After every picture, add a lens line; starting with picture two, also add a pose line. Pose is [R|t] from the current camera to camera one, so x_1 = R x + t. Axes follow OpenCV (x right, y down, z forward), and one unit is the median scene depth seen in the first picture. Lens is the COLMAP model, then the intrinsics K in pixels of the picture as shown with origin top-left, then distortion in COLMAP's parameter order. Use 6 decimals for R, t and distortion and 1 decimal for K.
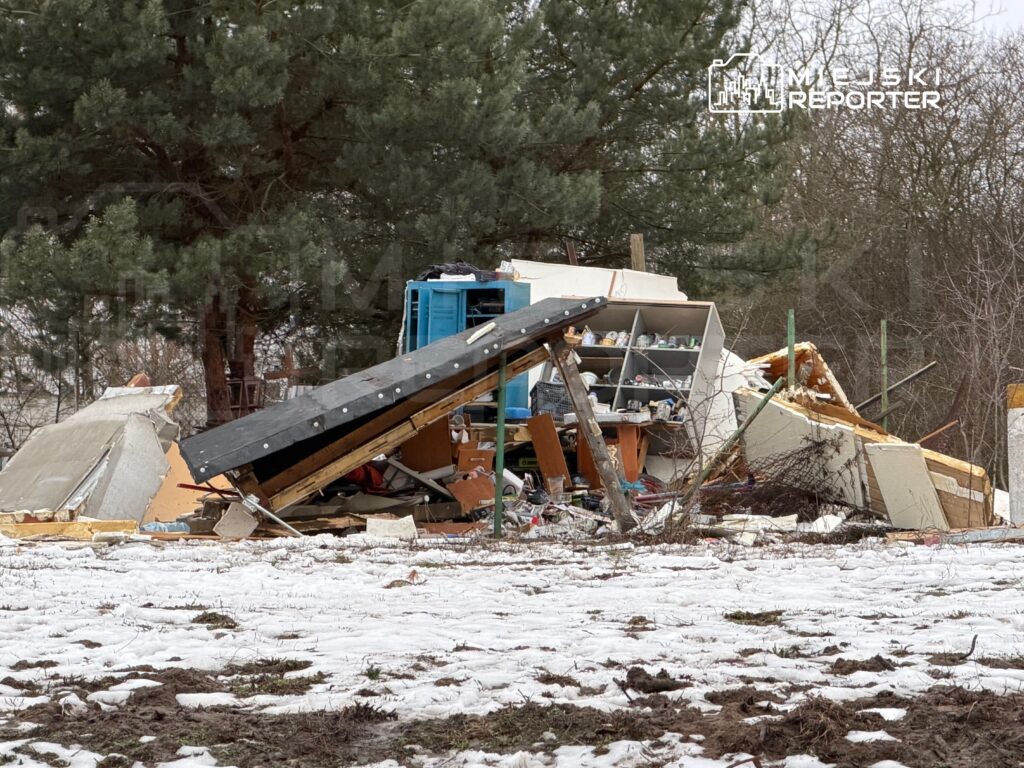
lens RADIAL K [[4784.8, 0, 511.8], [0, 4784.8, 384.2], [0, 0, 1]] dist [0.251145, 0.000000]
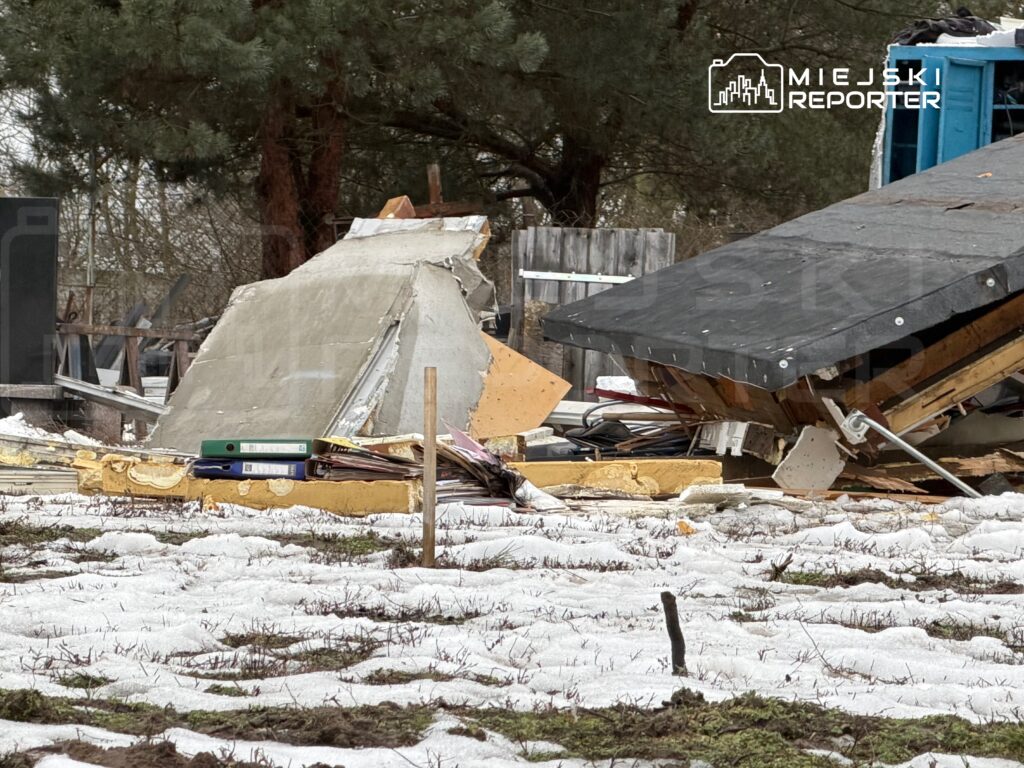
lens RADIAL K [[5422.1, 0, 512.0], [0, 5422.1, 384.0], [0, 0, 1]] dist [-0.017540, 0.000000]
pose [[0.995755, 0.016882, 0.090481, -0.127700], [-0.018754, 0.999626, 0.019882, 0.007515], [-0.090111, -0.021494, 0.995700, 0.349637]]
